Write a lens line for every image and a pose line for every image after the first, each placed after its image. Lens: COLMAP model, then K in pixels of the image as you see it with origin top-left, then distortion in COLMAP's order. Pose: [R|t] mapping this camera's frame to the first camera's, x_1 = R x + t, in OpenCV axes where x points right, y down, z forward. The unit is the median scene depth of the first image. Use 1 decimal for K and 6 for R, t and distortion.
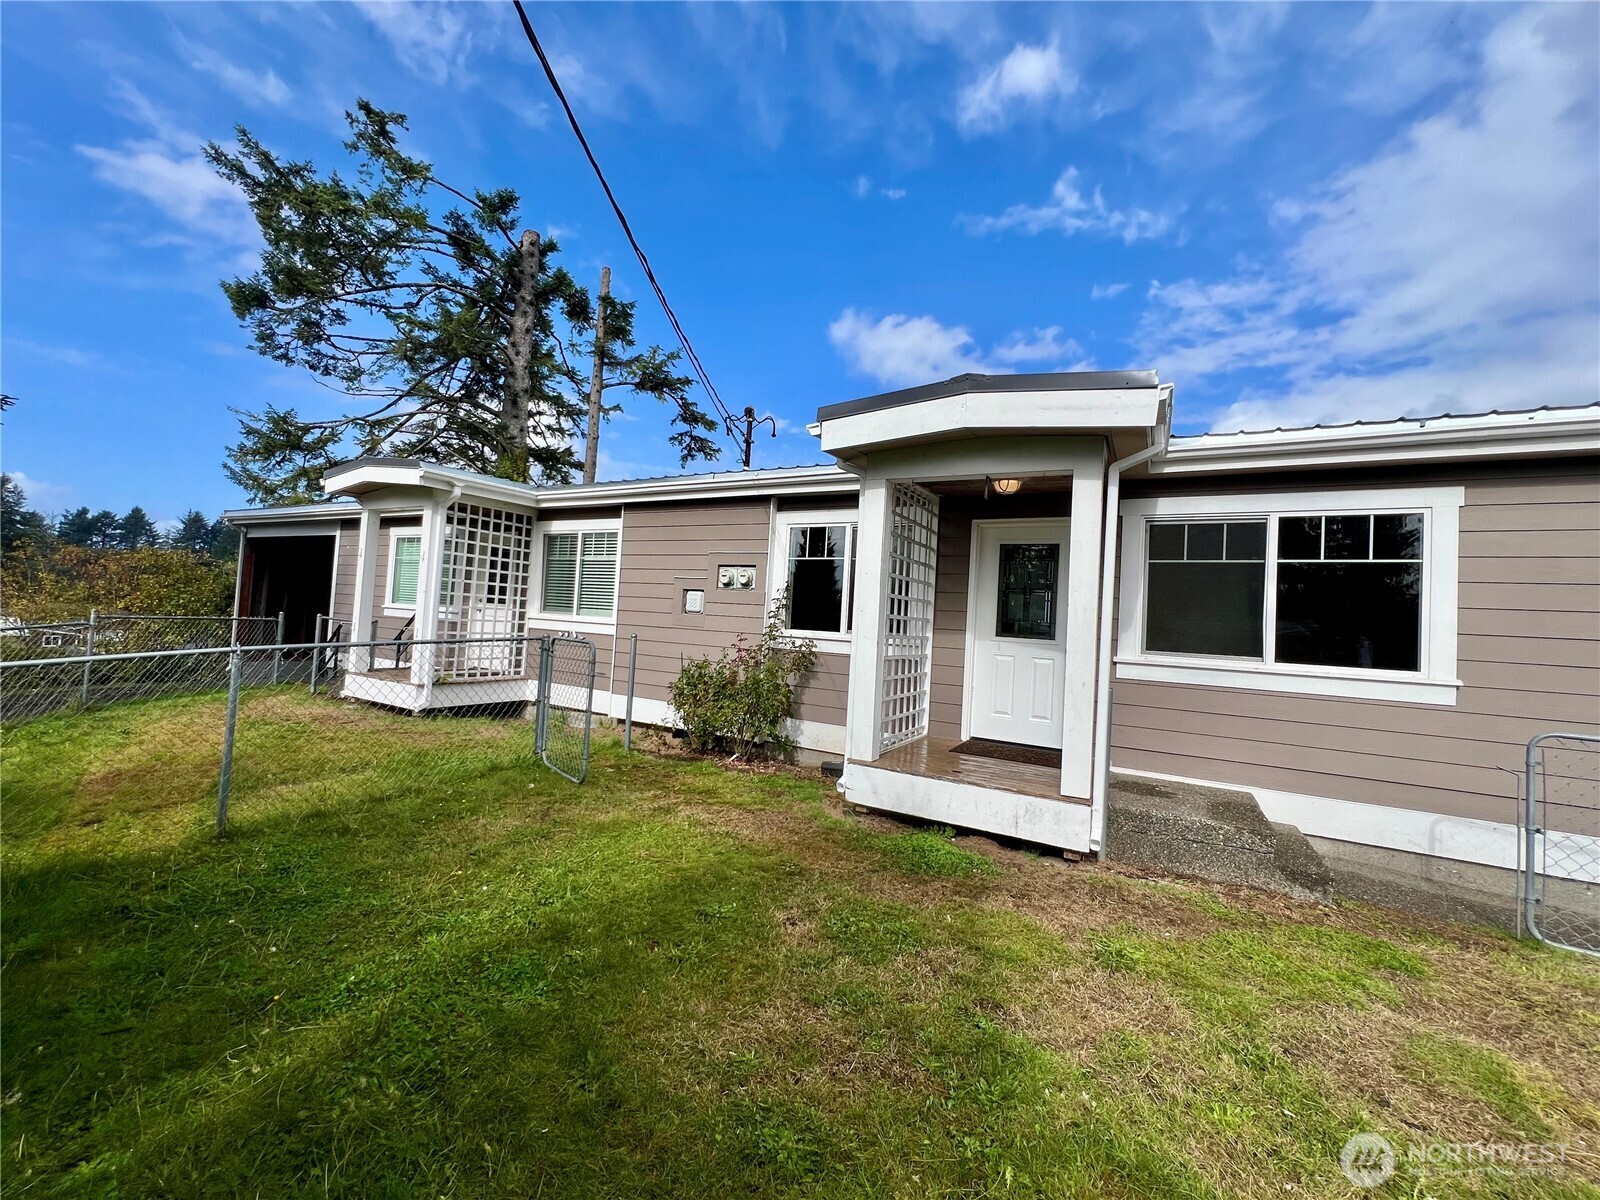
lens RADIAL K [[635.4, 0, 795.5], [0, 635.4, 599.1], [0, 0, 1]] dist [-0.001431, -0.000477]
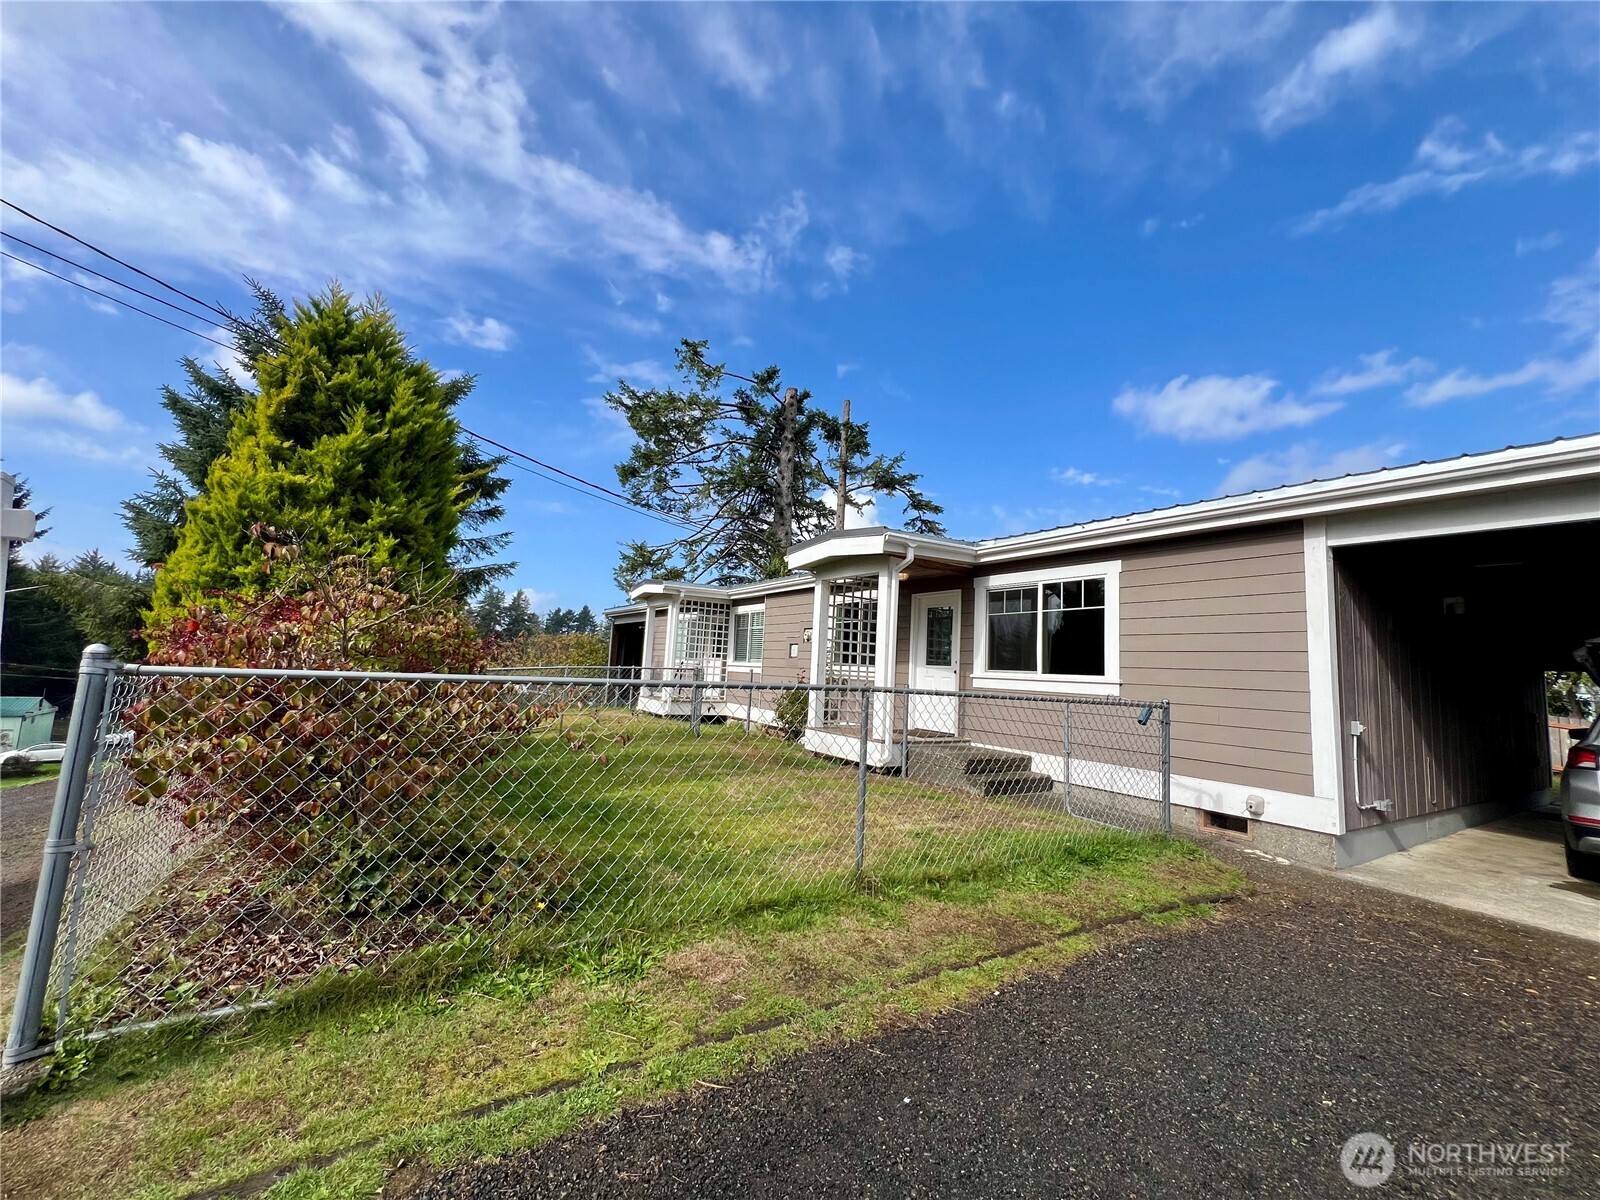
lens RADIAL K [[642.3, 0, 799.8], [0, 642.3, 602.8], [0, 0, 1]] dist [-0.005861, 0.000541]
pose [[0.884411, -0.060815, -0.462729, 0.217018], [0.013674, 0.994425, -0.104559, 0.018306], [0.466508, 0.086146, 0.880312, -0.163560]]
